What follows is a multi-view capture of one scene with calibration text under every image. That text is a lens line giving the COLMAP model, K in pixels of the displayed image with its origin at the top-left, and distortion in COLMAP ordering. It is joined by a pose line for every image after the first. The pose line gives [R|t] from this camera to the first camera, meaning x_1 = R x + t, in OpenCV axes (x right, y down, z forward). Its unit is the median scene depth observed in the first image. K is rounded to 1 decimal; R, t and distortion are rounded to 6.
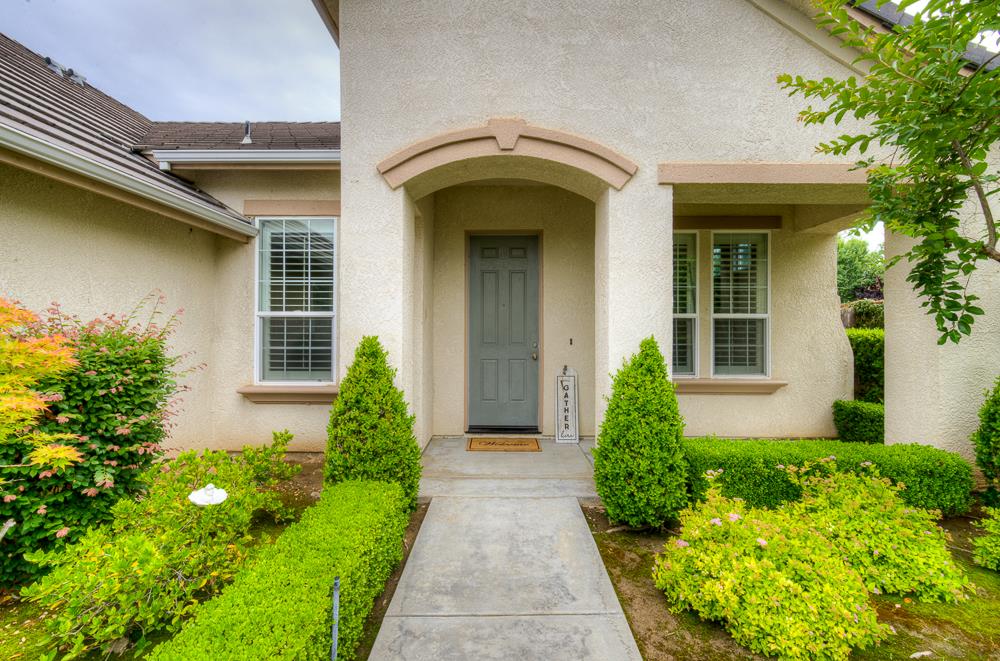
lens RADIAL K [[440.5, 0, 491.3], [0, 440.5, 322.5], [0, 0, 1]] dist [0.002728, 0.001131]
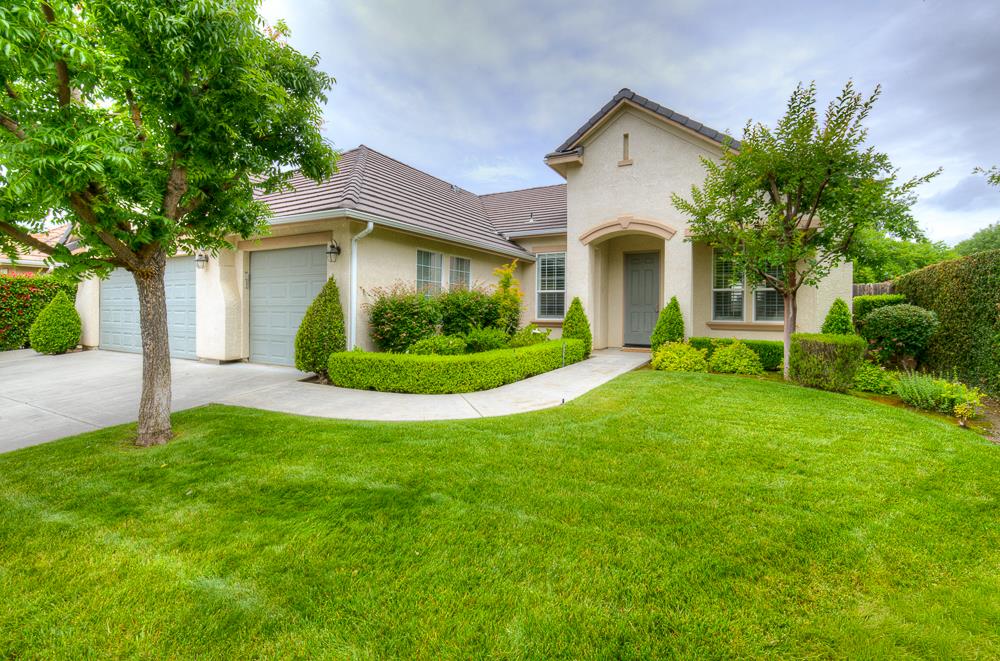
lens RADIAL K [[440.5, 0, 524.5], [0, 440.5, 303.0], [0, 0, 1]] dist [0.002728, 0.001131]
pose [[0.904080, -0.002675, -0.427354, 0.485077], [-0.003607, 0.999897, -0.013889, 0.081773], [0.427347, 0.014098, 0.903978, -1.308995]]
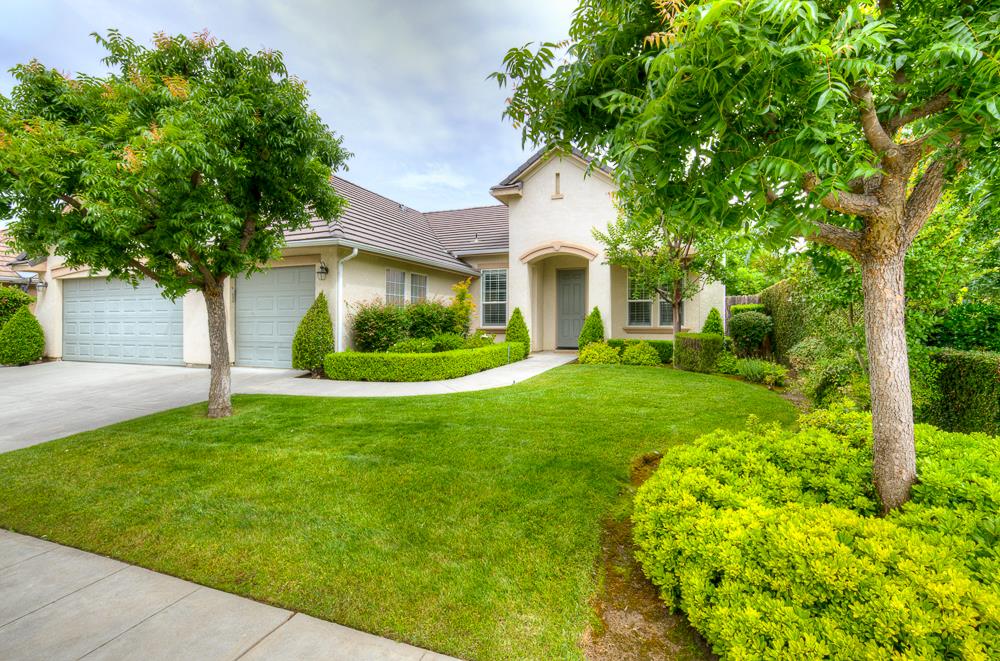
lens RADIAL K [[440.5, 0, 498.3], [0, 440.5, 326.2], [0, 0, 1]] dist [0.002728, 0.001131]
pose [[0.939071, 0.000431, -0.343722, 0.571055], [0.005241, 0.999865, 0.015573, 0.090270], [0.343682, -0.016425, 0.938942, -1.693237]]
